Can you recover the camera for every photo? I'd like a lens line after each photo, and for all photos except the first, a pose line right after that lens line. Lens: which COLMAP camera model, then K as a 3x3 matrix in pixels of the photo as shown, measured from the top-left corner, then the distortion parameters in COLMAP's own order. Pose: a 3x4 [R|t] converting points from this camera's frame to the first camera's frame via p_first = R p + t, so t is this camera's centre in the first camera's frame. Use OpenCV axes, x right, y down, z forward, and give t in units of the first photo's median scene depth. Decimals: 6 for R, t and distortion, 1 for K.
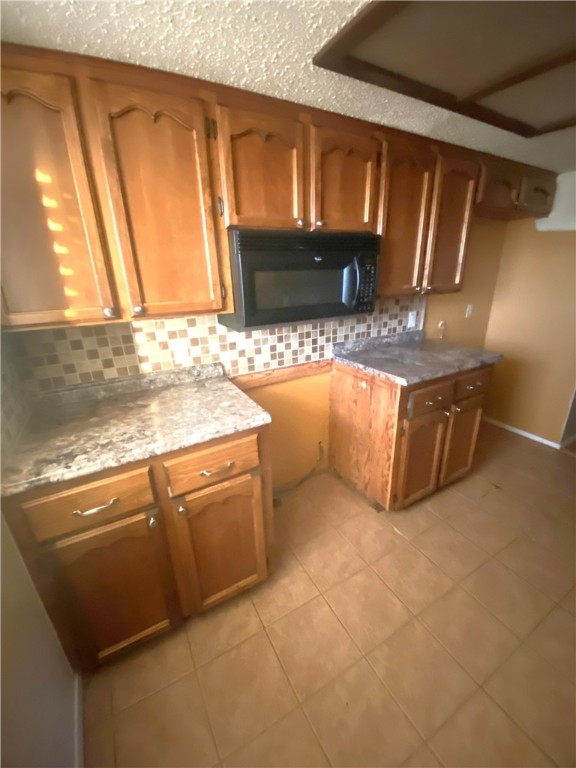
lens RADIAL K [[310.1, 0, 289.1], [0, 310.1, 383.4], [0, 0, 1]] dist [0.044002, -0.033294]
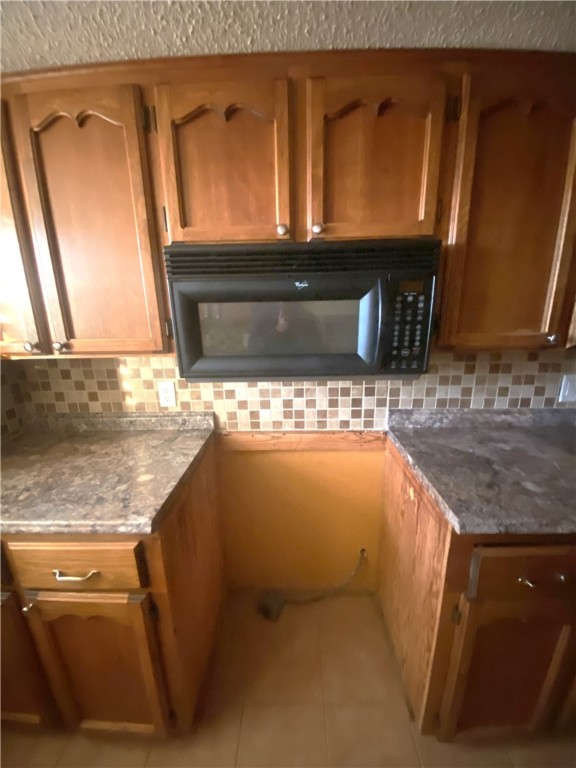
lens RADIAL K [[310.1, 0, 289.1], [0, 310.1, 383.4], [0, 0, 1]] dist [0.044002, -0.033294]
pose [[0.857879, 0.136305, -0.495444, 0.332991], [-0.176451, 0.983690, -0.034902, -0.146870], [0.482606, 0.117363, 0.867938, 0.387523]]
